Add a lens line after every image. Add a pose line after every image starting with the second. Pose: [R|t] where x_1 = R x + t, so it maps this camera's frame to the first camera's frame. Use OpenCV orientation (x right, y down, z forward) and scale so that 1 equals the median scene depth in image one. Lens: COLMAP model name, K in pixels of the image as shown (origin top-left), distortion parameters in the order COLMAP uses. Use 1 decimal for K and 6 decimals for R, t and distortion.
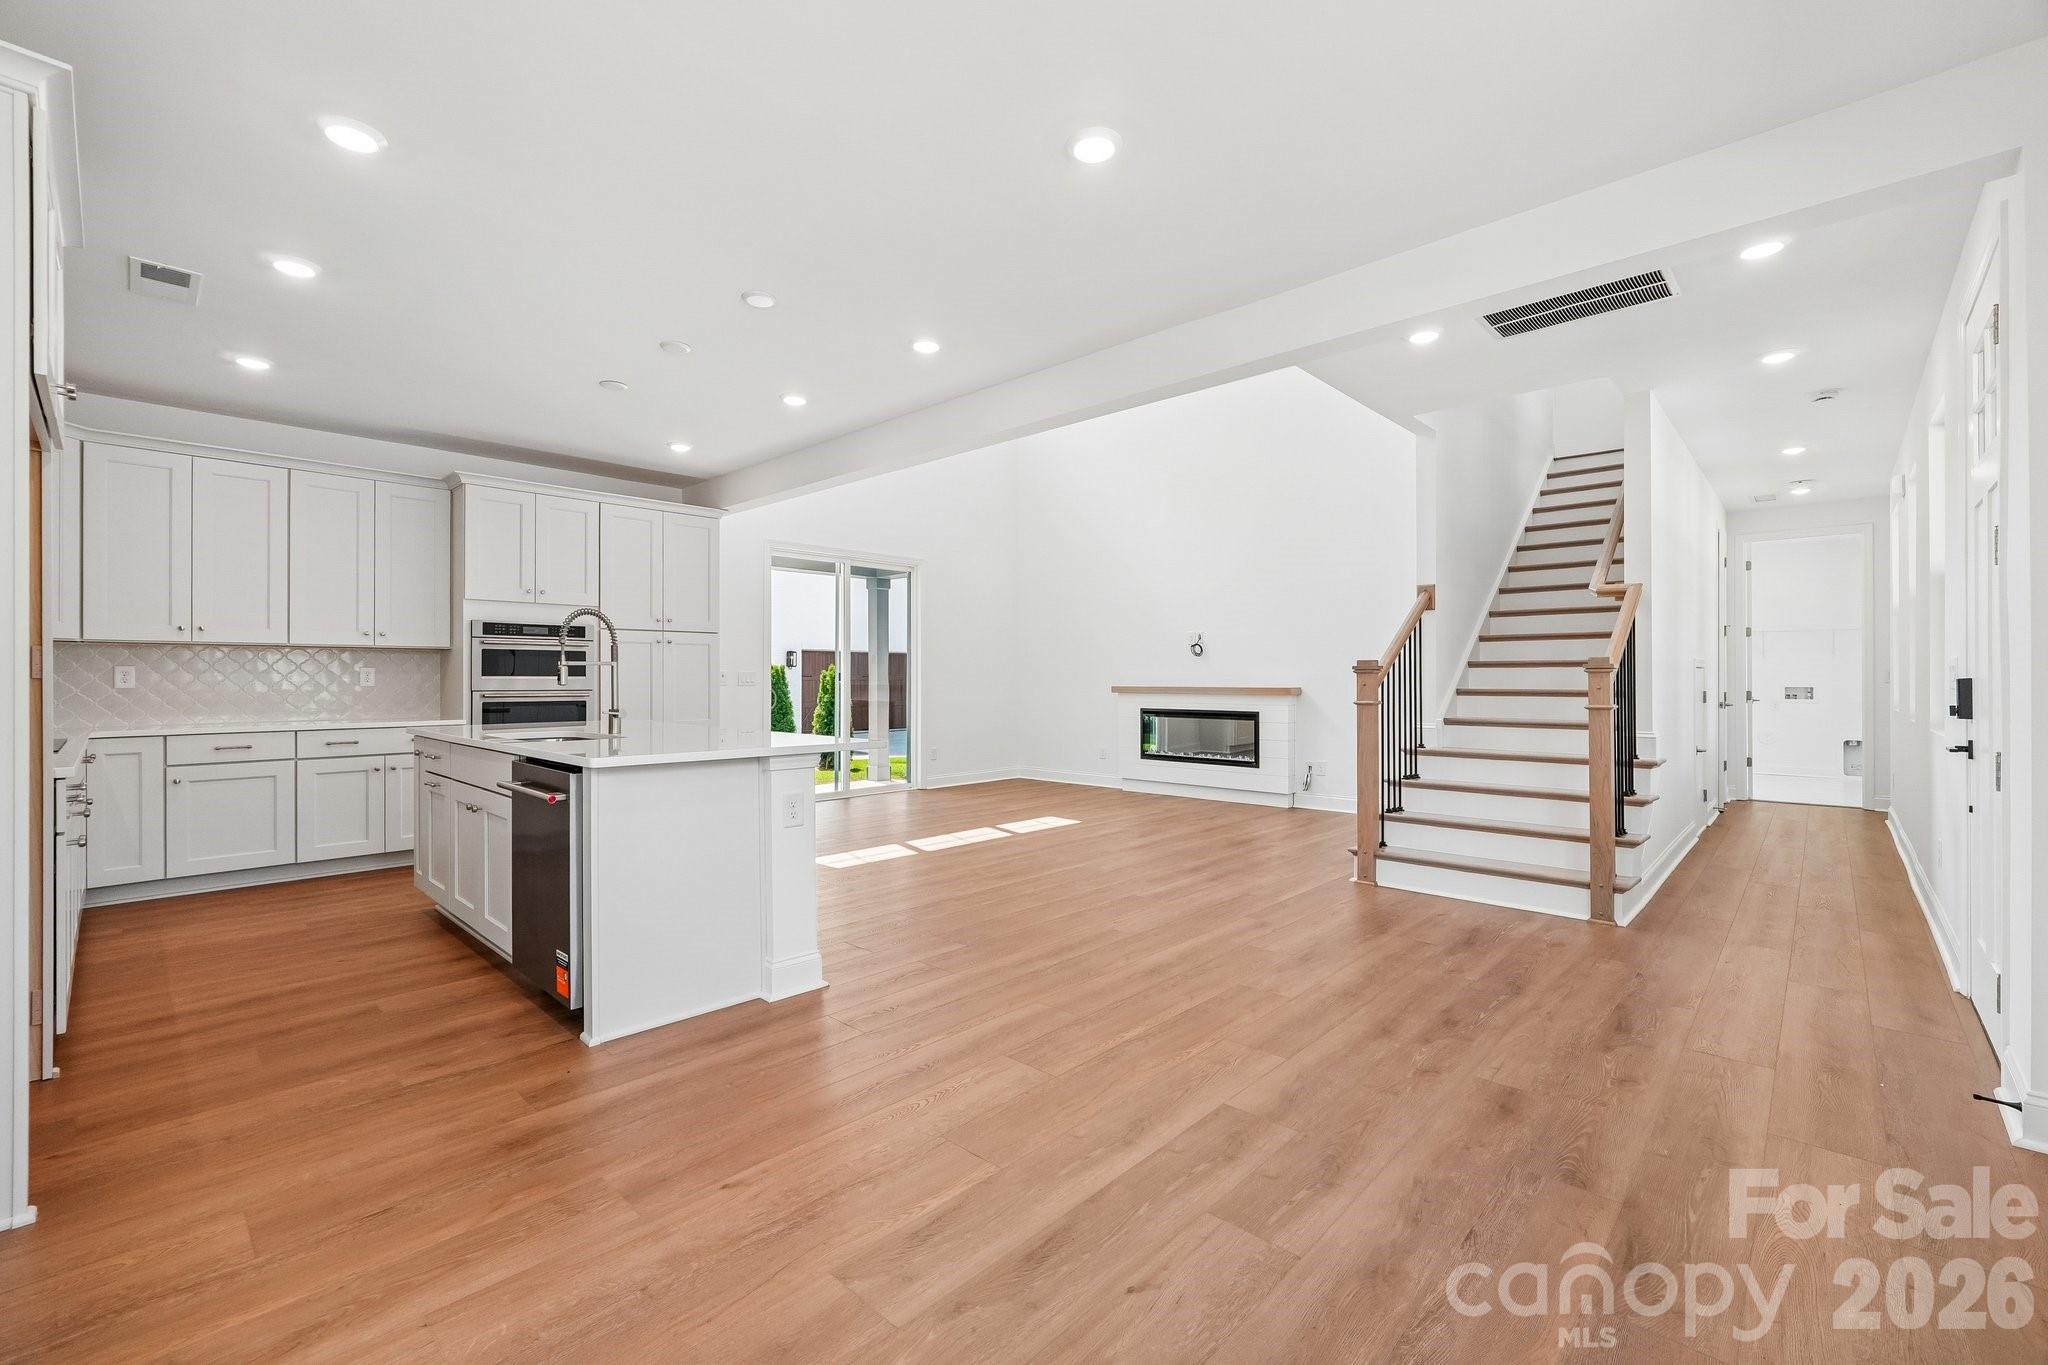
lens RADIAL K [[863.2, 0, 1020.1], [0, 863.2, 674.7], [0, 0, 1]] dist [-0.001573, -0.000095]
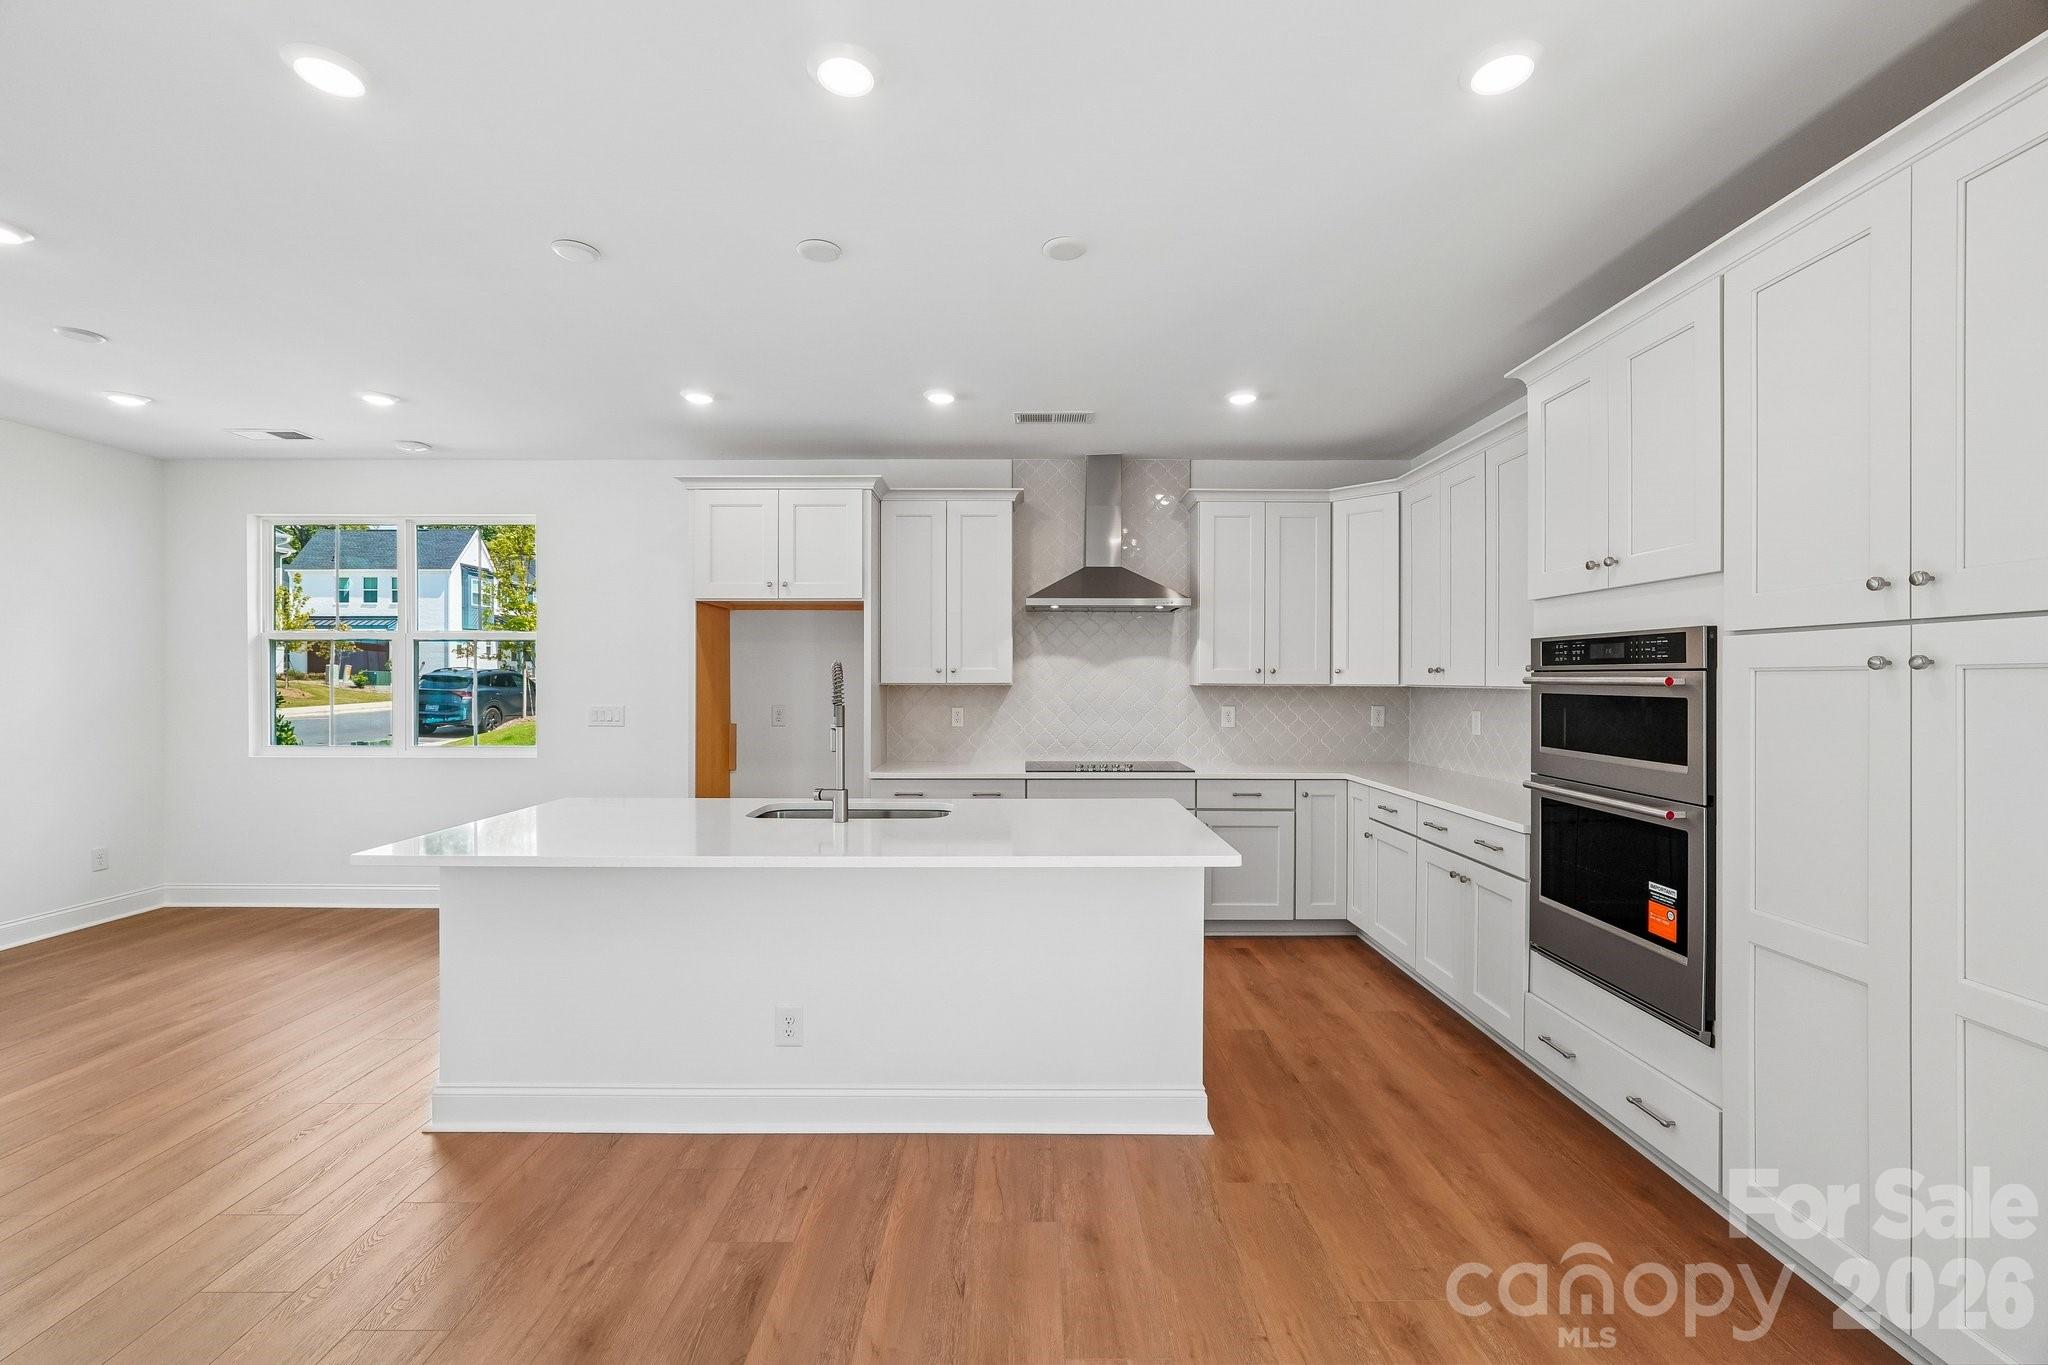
lens RADIAL K [[863.2, 0, 1024.6], [0, 863.2, 682.5], [0, 0, 1]] dist [-0.001573, -0.000095]
pose [[-0.725488, 0.004886, -0.688218, -0.042804], [0.002919, 0.999988, 0.004022, -0.037250], [0.688229, 0.000909, -0.725493, 1.119950]]
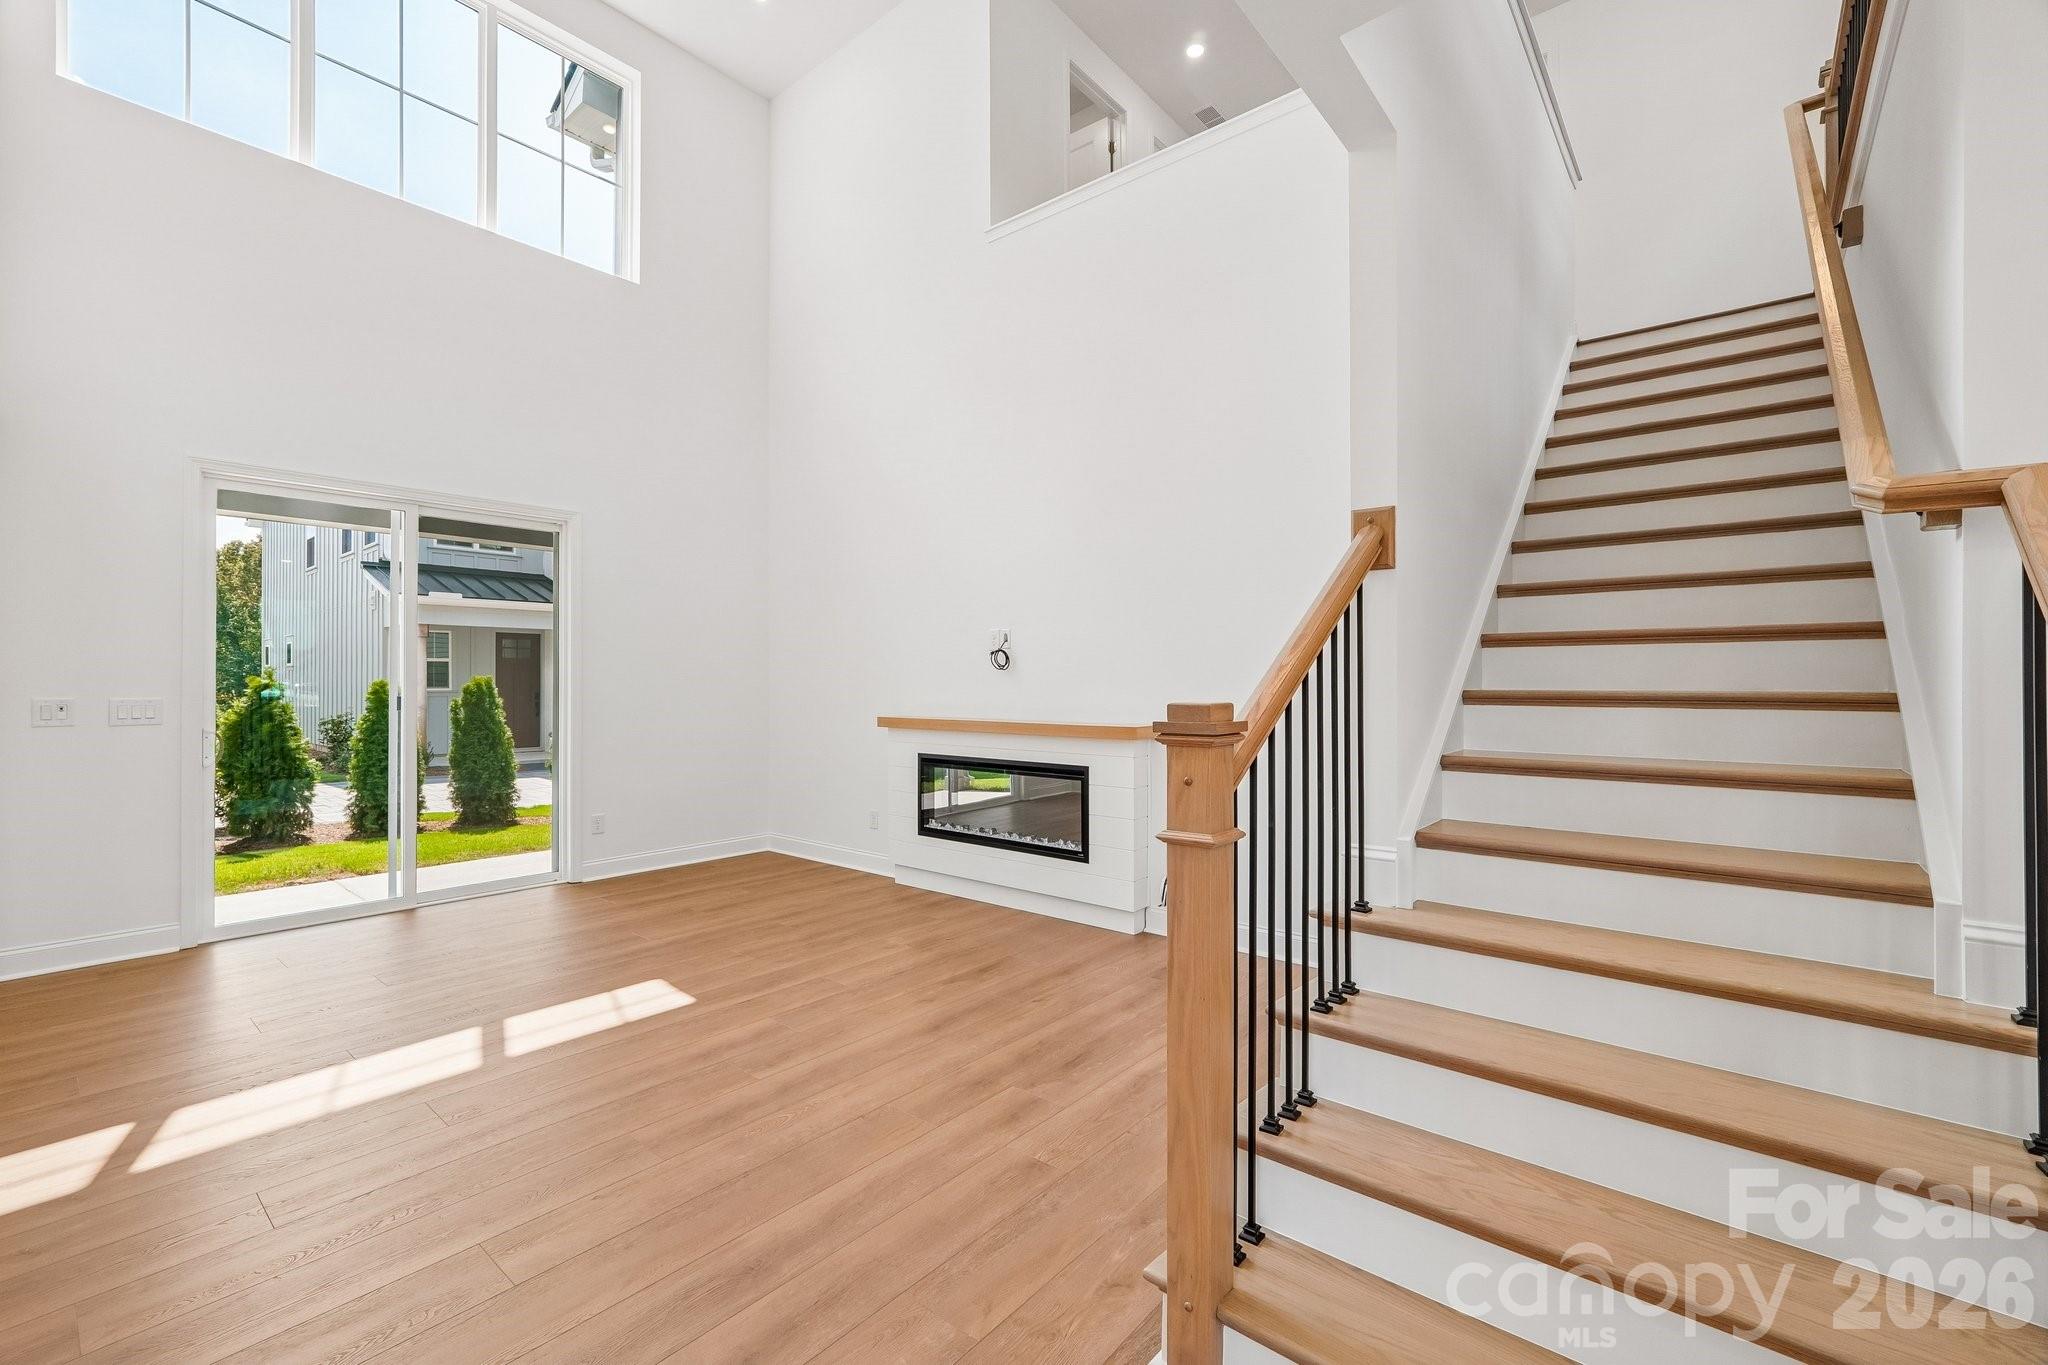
lens RADIAL K [[863.2, 0, 1011.5], [0, 863.2, 682.7], [0, 0, 1]] dist [-0.001573, -0.000095]
pose [[0.998760, -0.000125, 0.049791, 0.261235], [-0.000145, 0.999985, 0.005408, -0.022200], [-0.049791, -0.005409, 0.998745, 0.561980]]
